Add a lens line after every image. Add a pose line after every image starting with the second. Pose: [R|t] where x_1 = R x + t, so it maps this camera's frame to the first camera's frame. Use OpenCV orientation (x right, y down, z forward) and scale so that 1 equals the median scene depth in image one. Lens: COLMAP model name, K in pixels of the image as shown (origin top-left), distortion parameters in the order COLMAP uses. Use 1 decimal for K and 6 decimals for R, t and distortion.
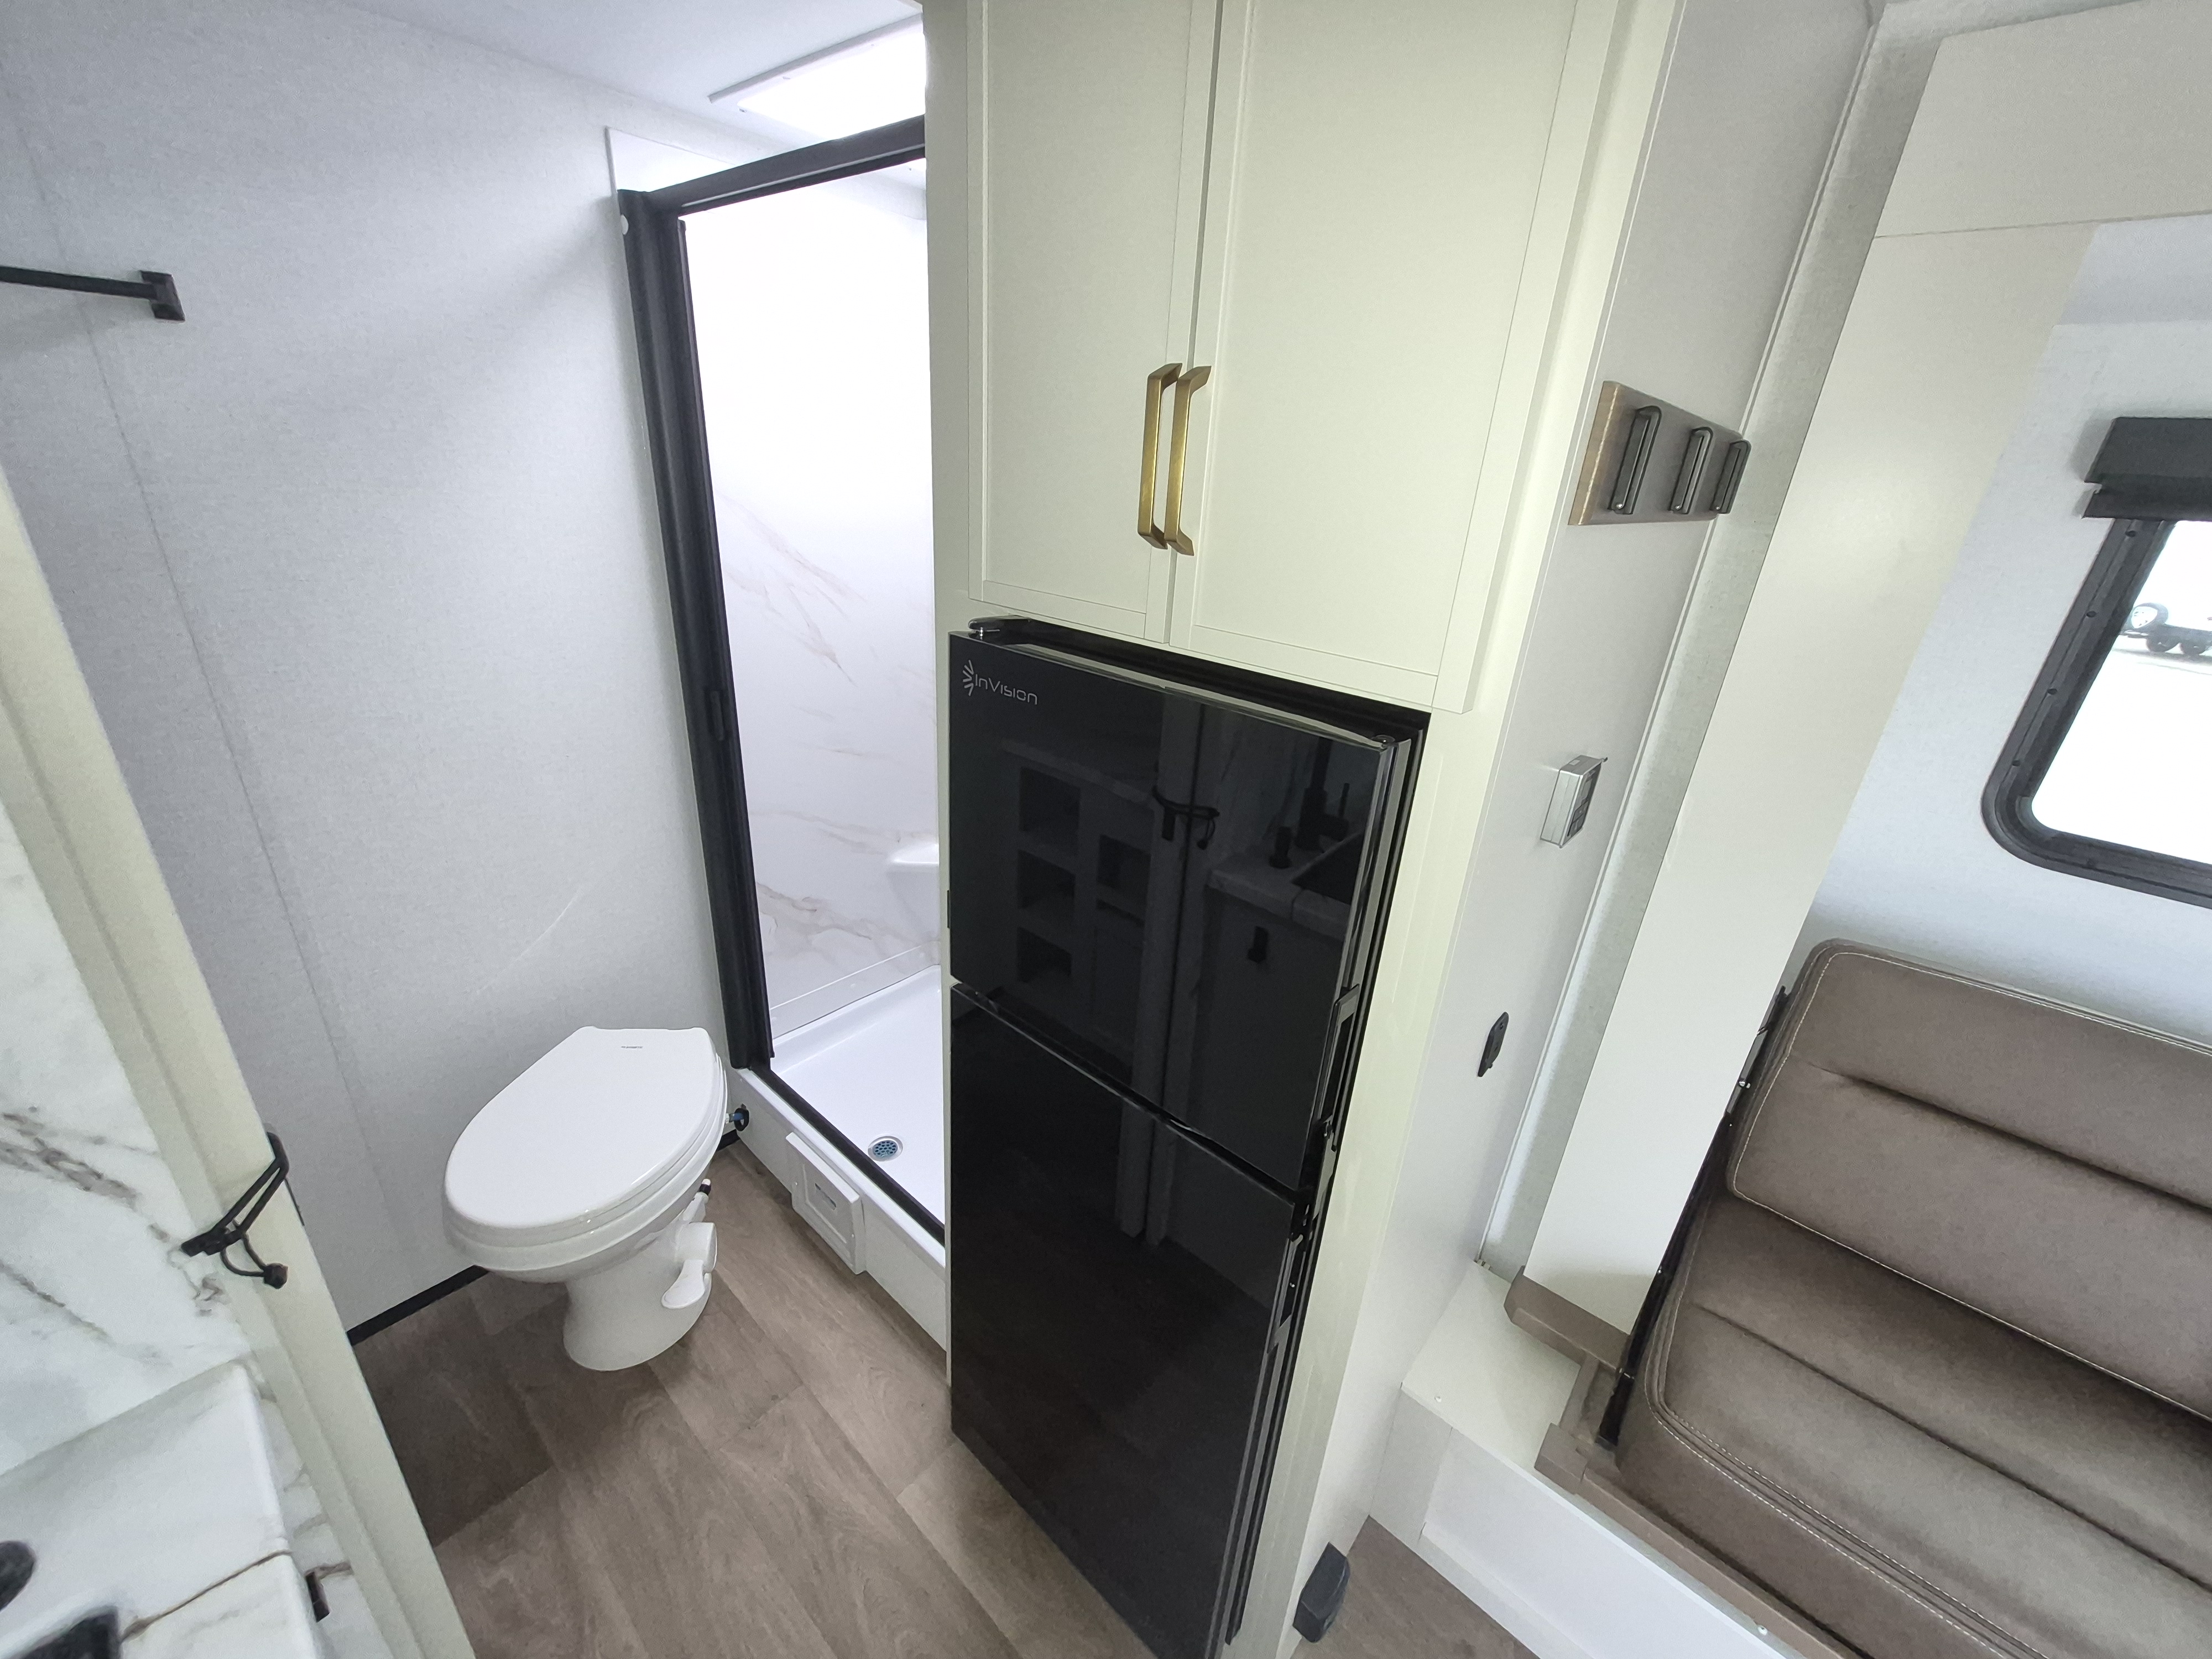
lens RADIAL K [[870.9, 0, 1119.2], [0, 870.9, 819.8], [0, 0, 1]] dist [0.000742, -0.000744]
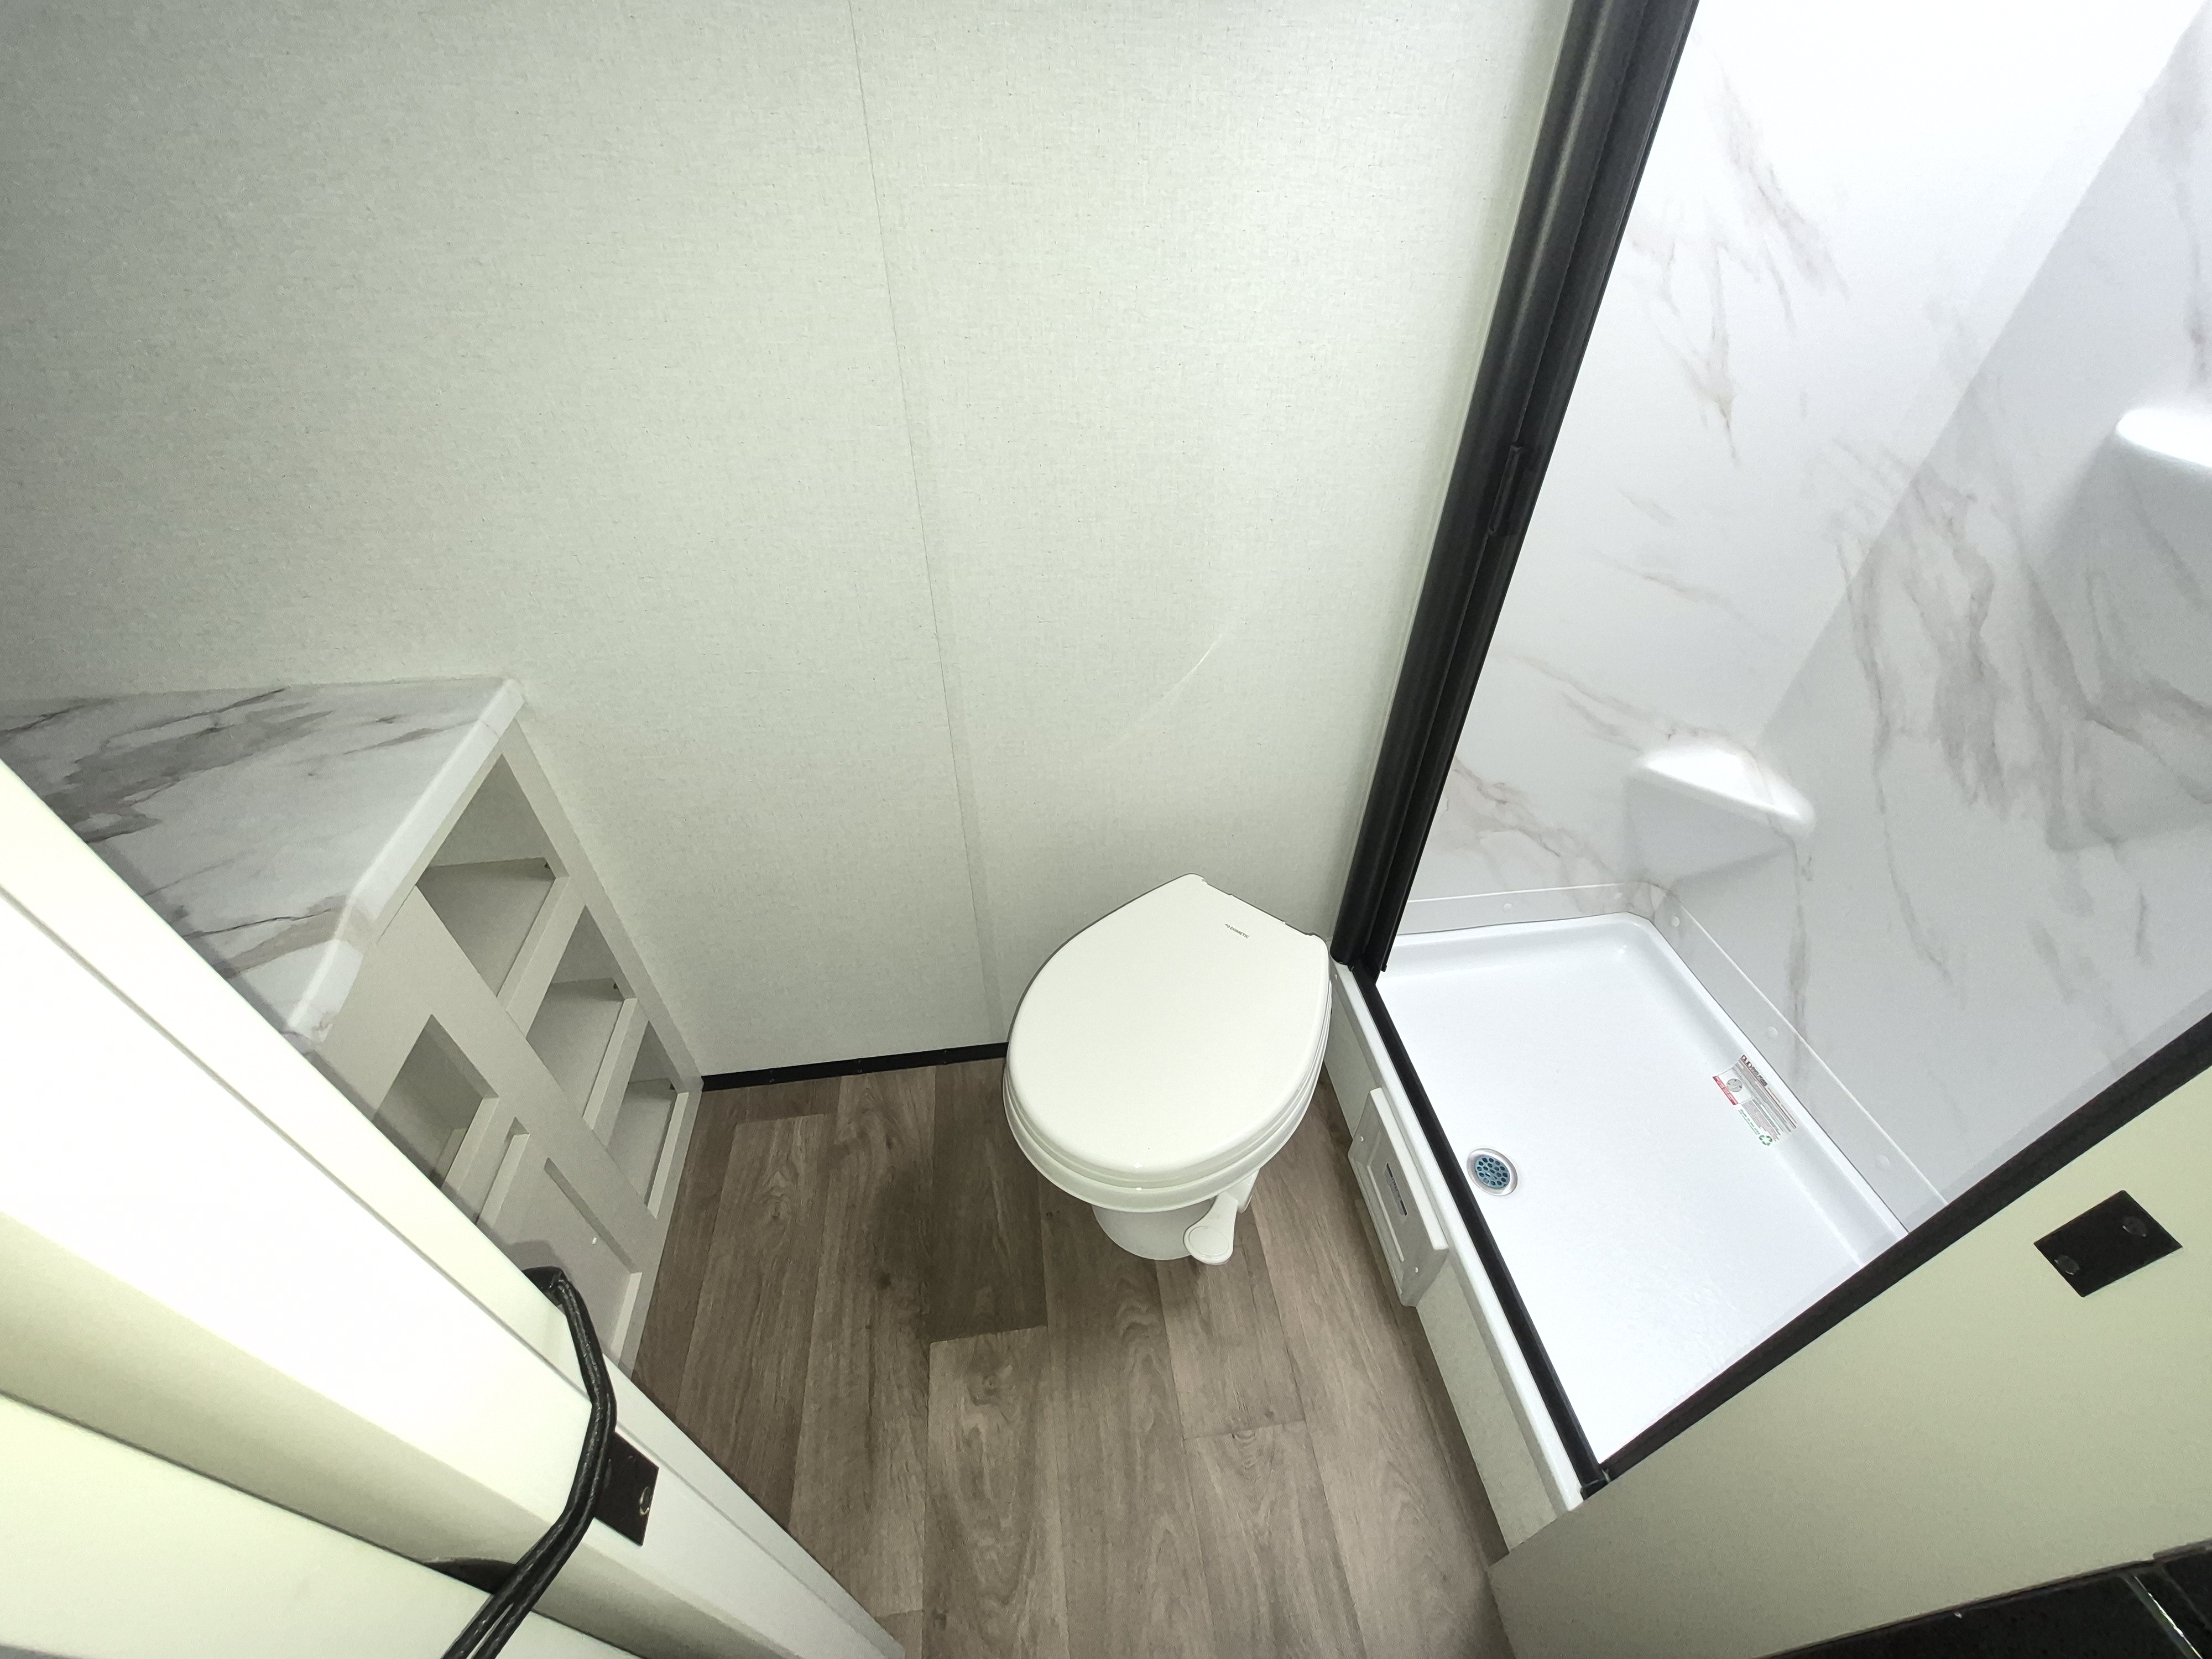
lens RADIAL K [[870.9, 0, 1122.7], [0, 870.9, 835.5], [0, 0, 1]] dist [0.000742, -0.000744]
pose [[0.759036, 0.383734, -0.525940, -0.276550], [-0.219714, 0.911424, 0.347898, -0.059343], [0.612854, -0.148511, 0.776115, 0.375192]]
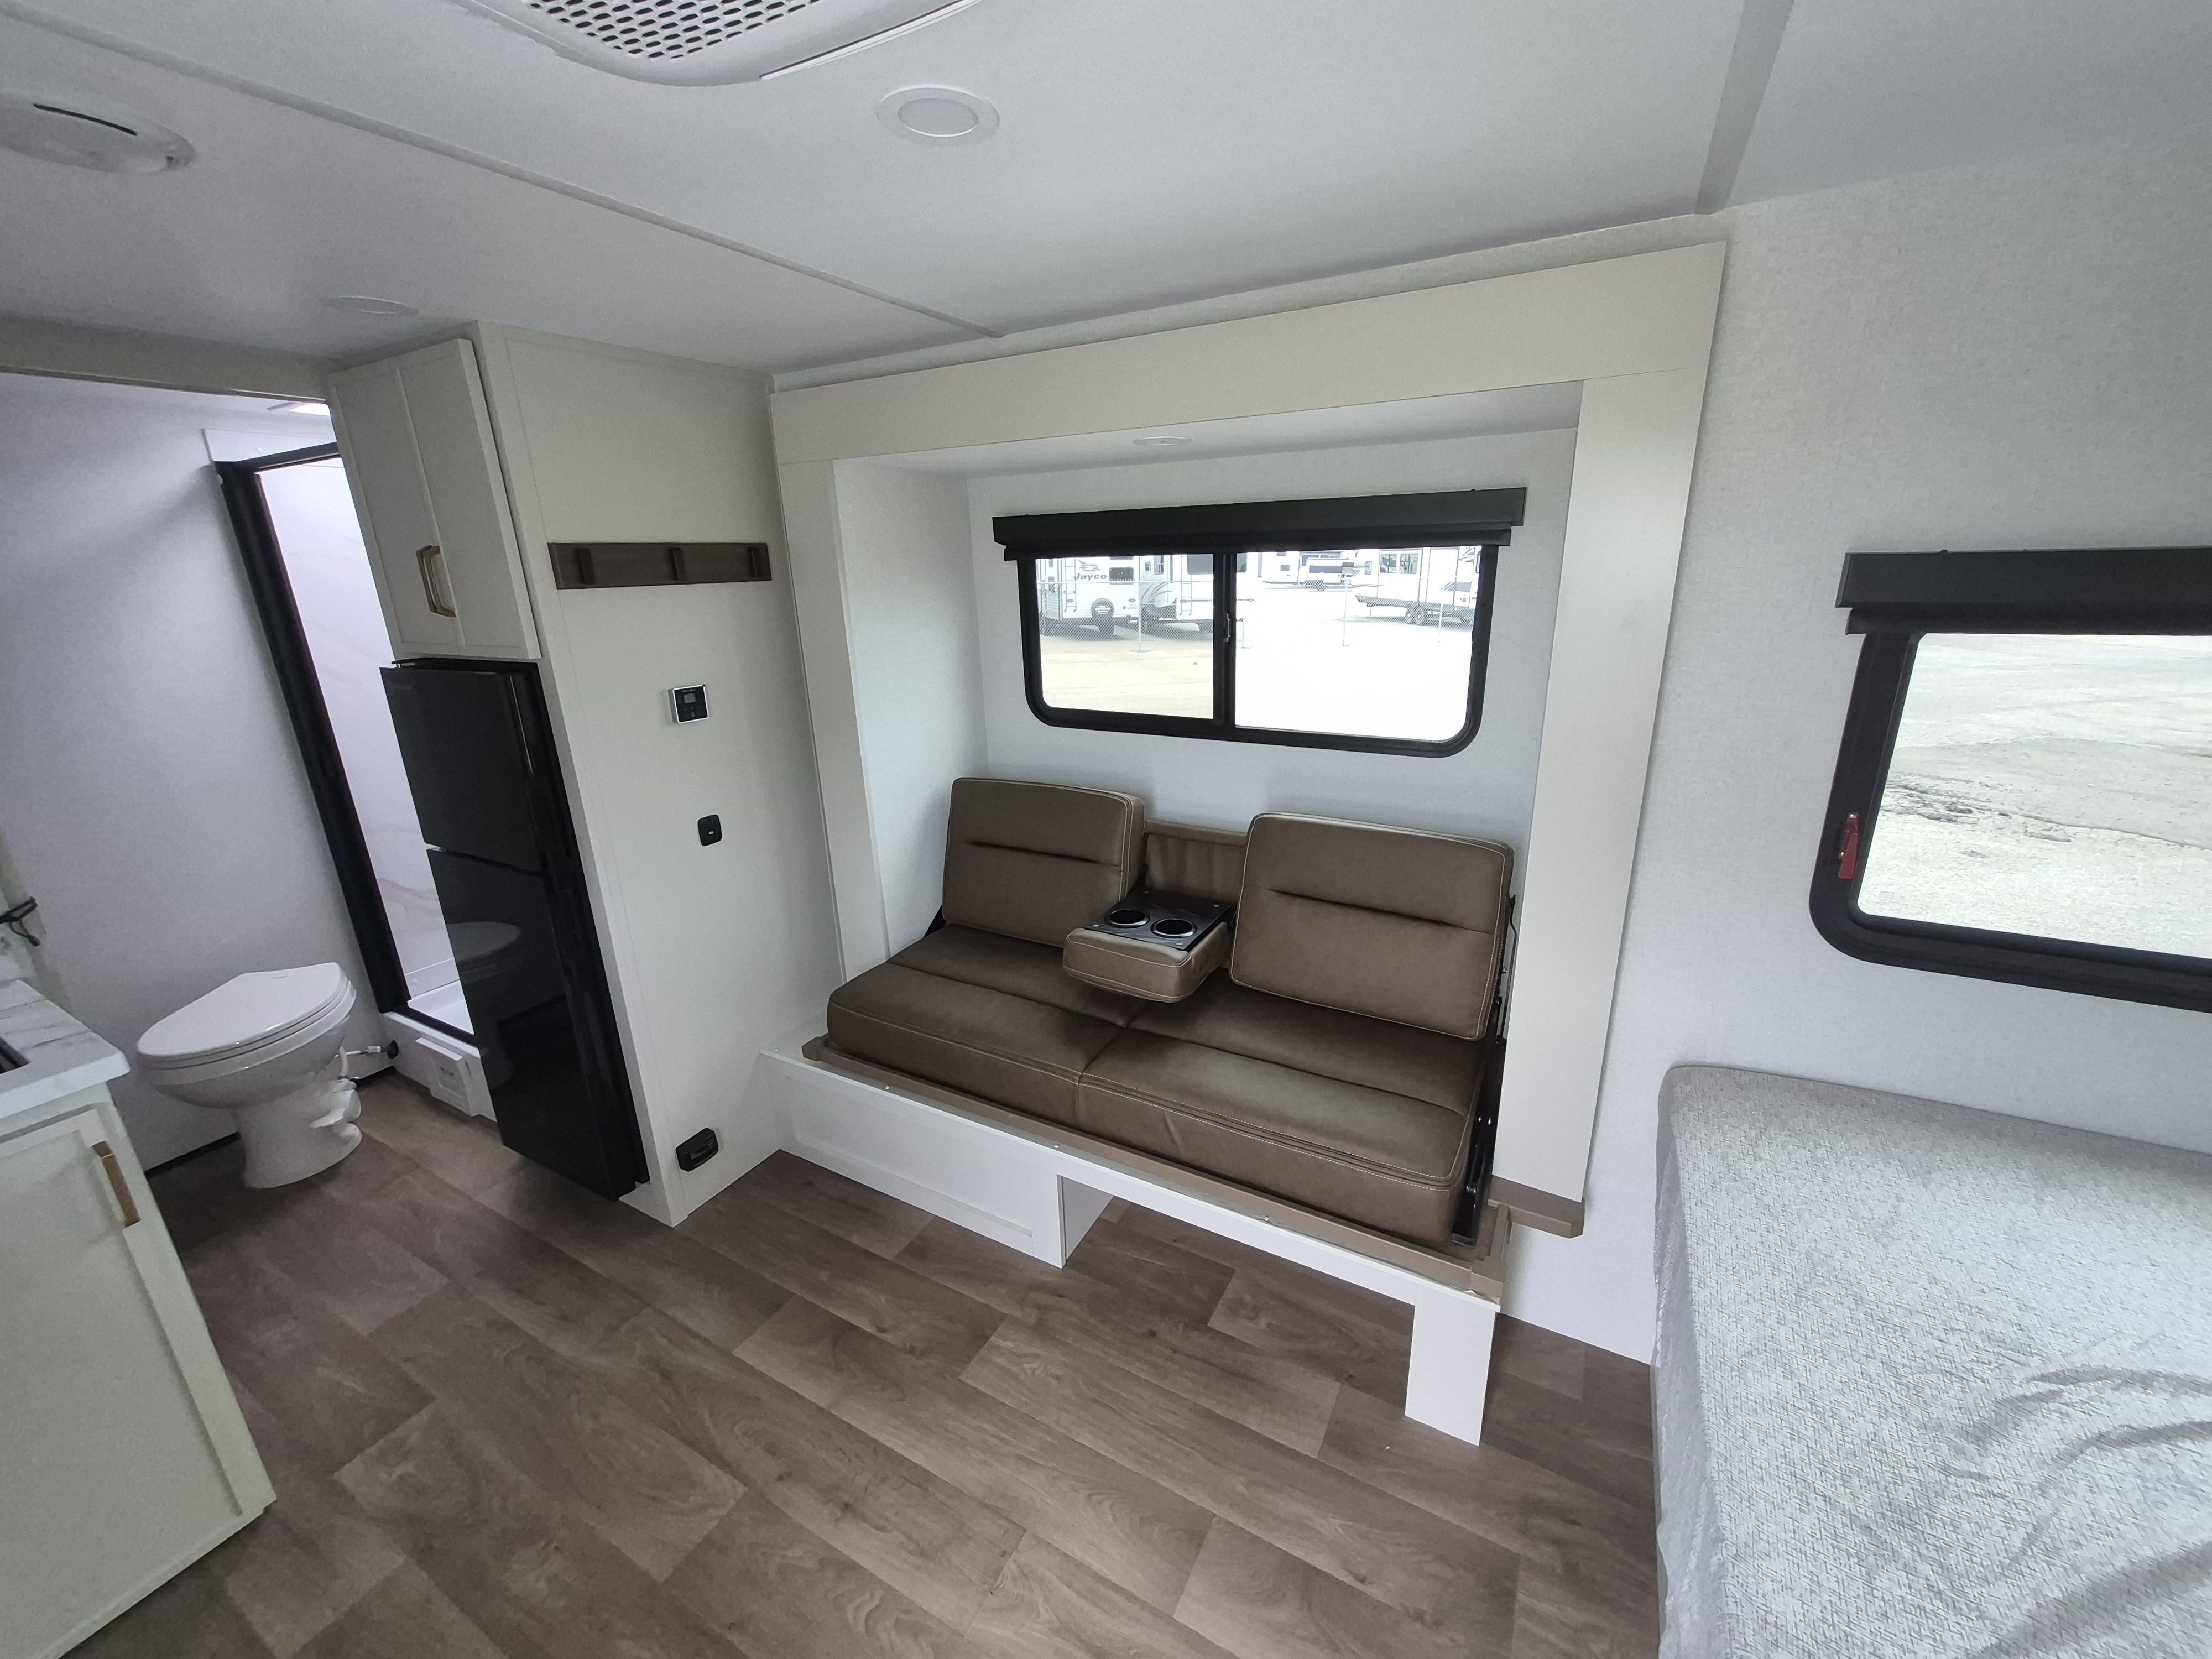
lens RADIAL K [[870.9, 0, 1115.5], [0, 870.9, 822.3], [0, 0, 1]] dist [0.000742, -0.000744]
pose [[0.972565, -0.151333, 0.176677, 0.662429], [0.168505, 0.981895, -0.086533, 0.382989], [-0.160383, 0.113930, 0.980458, -0.796012]]
